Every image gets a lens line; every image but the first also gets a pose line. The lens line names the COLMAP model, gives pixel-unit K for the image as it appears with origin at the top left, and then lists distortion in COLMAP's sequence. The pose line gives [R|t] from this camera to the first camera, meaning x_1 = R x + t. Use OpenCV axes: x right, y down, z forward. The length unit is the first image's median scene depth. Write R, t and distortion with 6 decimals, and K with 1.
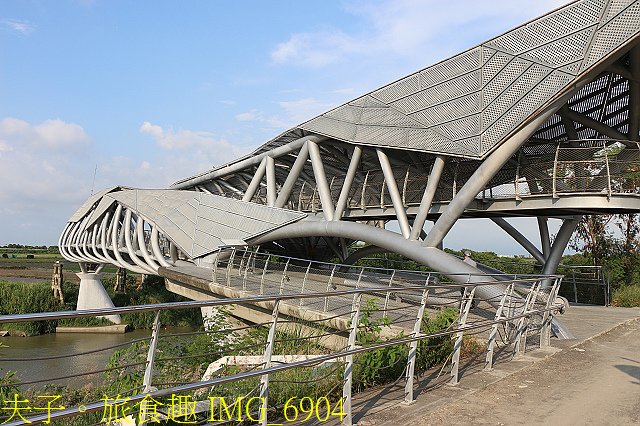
lens RADIAL K [[514.9, 0, 321.0], [0, 514.9, 212.1], [0, 0, 1]] dist [-0.169879, 0.127336]
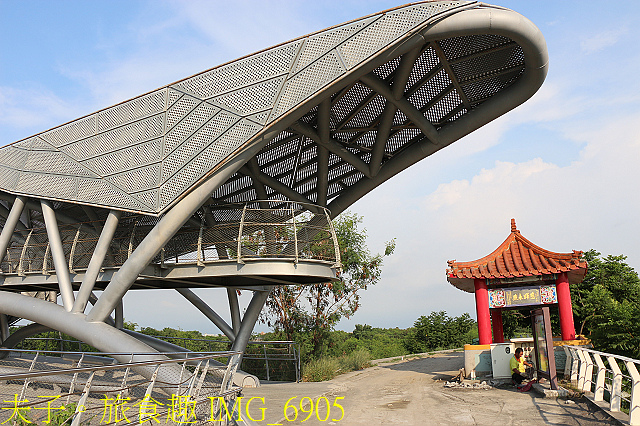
lens RADIAL K [[514.9, 0, 321.0], [0, 514.9, 212.1], [0, 0, 1]] dist [-0.169879, 0.127336]
pose [[0.847537, 0.081620, 0.524423, 0.089486], [0.000059, 0.988090, -0.153879, 0.017884], [-0.530737, 0.130449, 0.837437, 0.125628]]
